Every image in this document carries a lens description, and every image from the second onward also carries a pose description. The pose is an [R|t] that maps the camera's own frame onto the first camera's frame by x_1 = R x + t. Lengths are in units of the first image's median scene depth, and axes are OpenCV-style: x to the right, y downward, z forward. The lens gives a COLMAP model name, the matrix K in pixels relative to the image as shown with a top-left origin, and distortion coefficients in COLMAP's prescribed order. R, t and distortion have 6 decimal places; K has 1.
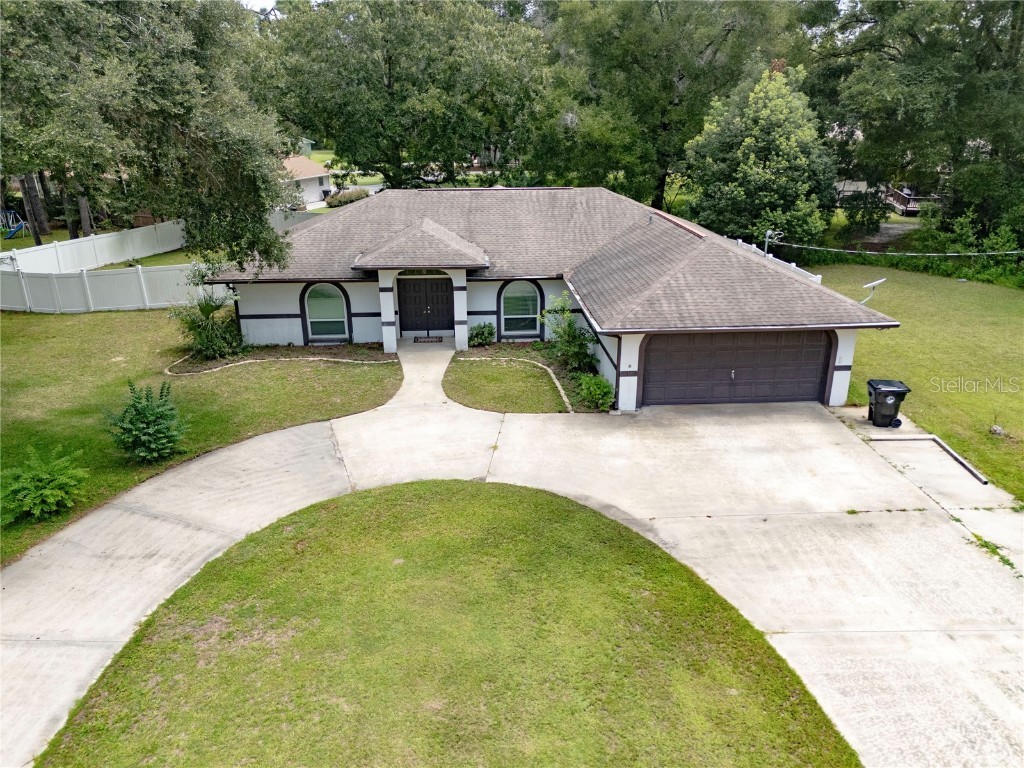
lens RADIAL K [[749.9, 0, 515.1], [0, 749.9, 388.8], [0, 0, 1]] dist [0.071807, -0.061230]
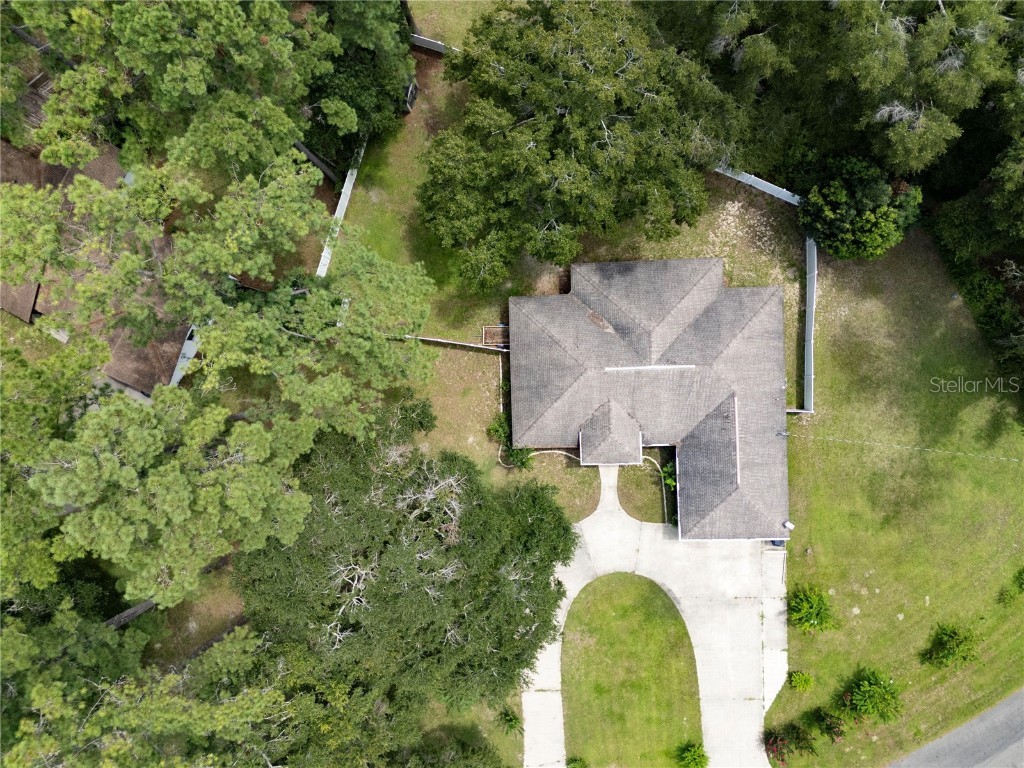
lens RADIAL K [[749.9, 0, 515.1], [0, 749.9, 388.8], [0, 0, 1]] dist [0.071807, -0.061230]
pose [[0.998433, 0.037062, -0.041920, -0.386343], [0.027275, 0.331782, 0.942962, -2.793077], [0.048856, -0.942628, 0.330251, 0.528492]]
